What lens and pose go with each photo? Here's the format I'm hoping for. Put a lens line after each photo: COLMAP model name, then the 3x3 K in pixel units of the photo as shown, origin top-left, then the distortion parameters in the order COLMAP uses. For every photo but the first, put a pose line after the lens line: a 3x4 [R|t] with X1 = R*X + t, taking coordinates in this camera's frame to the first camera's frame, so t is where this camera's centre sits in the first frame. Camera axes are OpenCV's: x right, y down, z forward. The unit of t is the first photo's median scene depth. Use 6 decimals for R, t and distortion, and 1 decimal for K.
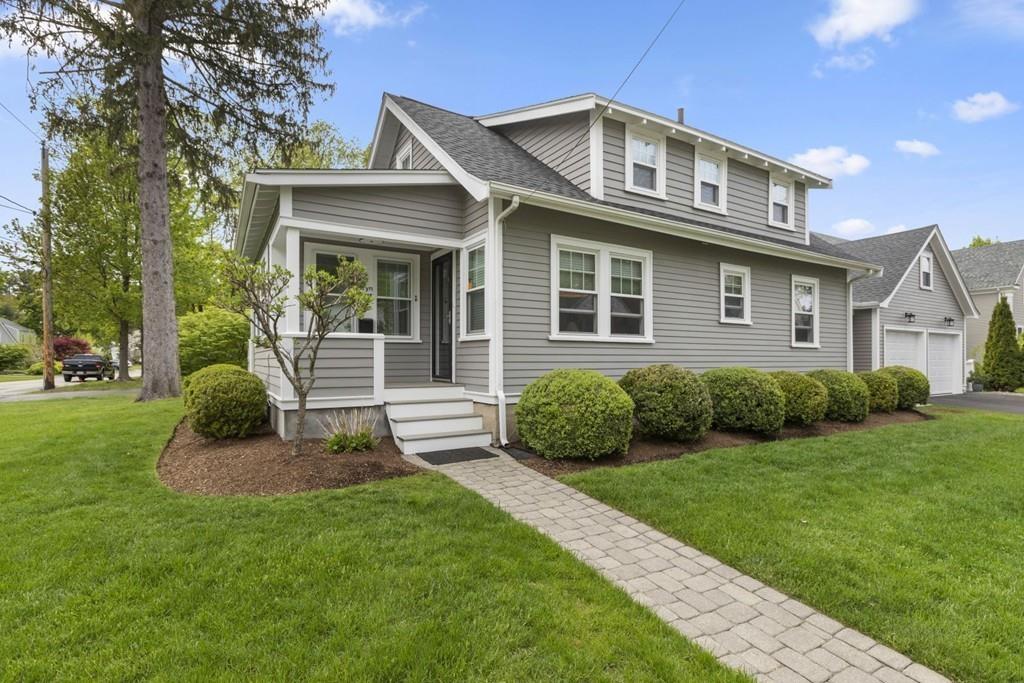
lens RADIAL K [[507.7, 0, 495.4], [0, 507.7, 371.9], [0, 0, 1]] dist [0.000661, -0.002384]
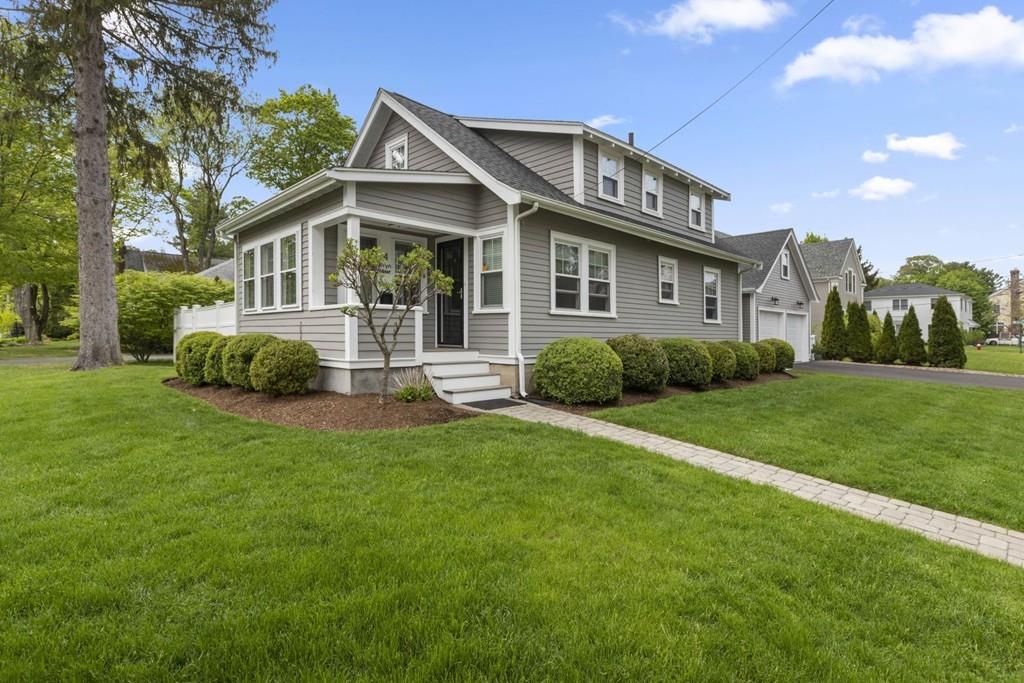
lens RADIAL K [[507.7, 0, 513.2], [0, 507.7, 338.2], [0, 0, 1]] dist [0.000661, -0.002384]
pose [[0.973581, 0.008333, 0.228192, -0.240285], [-0.005569, 0.999903, -0.012757, 0.012019], [-0.228276, 0.011150, 0.973533, -0.185085]]
